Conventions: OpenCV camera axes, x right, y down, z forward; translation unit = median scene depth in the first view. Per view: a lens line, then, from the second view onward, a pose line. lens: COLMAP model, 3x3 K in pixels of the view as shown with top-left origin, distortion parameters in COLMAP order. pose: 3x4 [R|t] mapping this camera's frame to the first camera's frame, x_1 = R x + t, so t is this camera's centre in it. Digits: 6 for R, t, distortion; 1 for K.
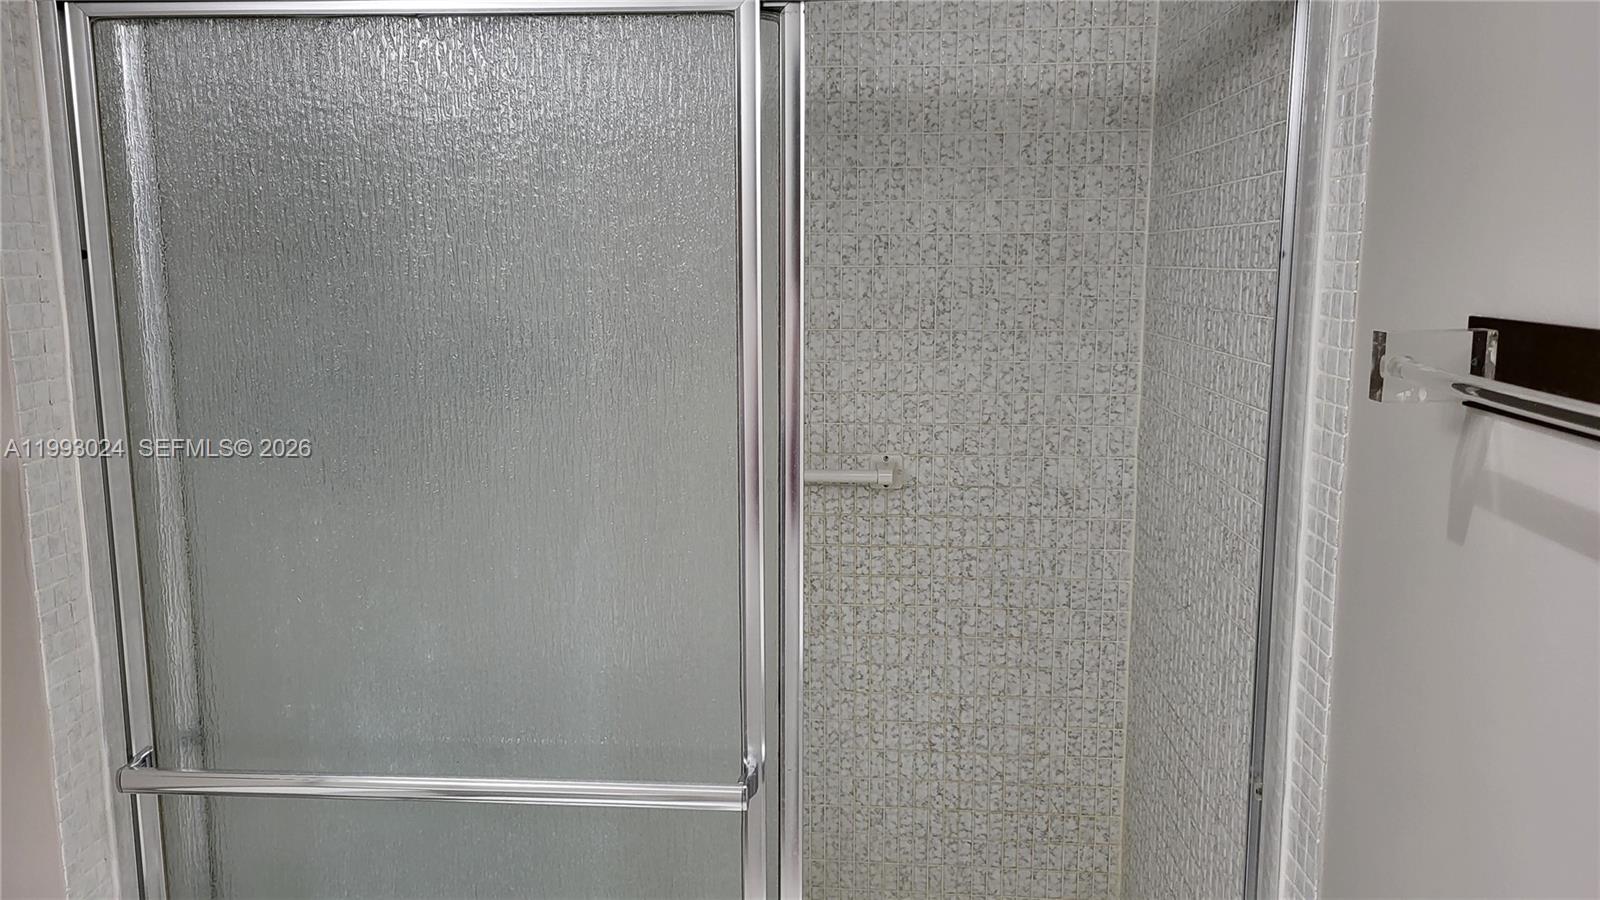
lens RADIAL K [[1202.3, 0, 790.4], [0, 1202.3, 450.9], [0, 0, 1]] dist [0.056448, -0.037468]
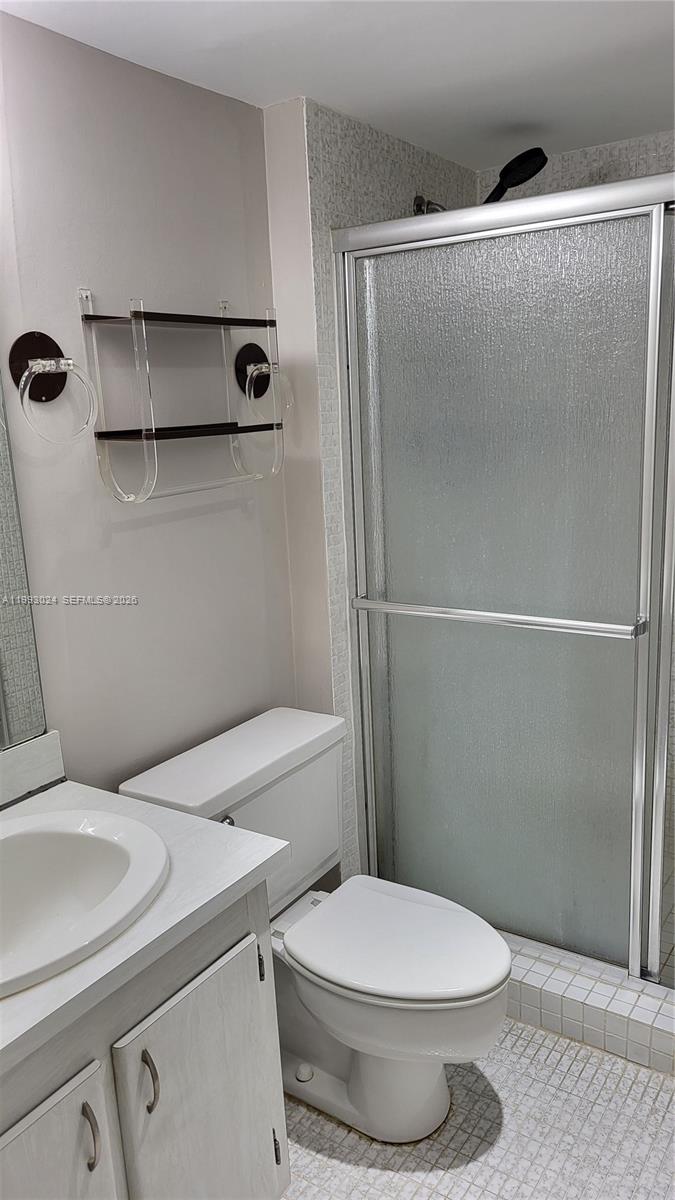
lens RADIAL K [[901.8, 0, 342.5], [0, 901.8, 595.7], [0, 0, 1]] dist [0.056448, -0.037468]
pose [[0.870651, 0.069413, -0.486978, 0.252292], [-0.037109, 0.996441, 0.075684, 0.132605], [0.490499, -0.047823, 0.870129, -0.472534]]
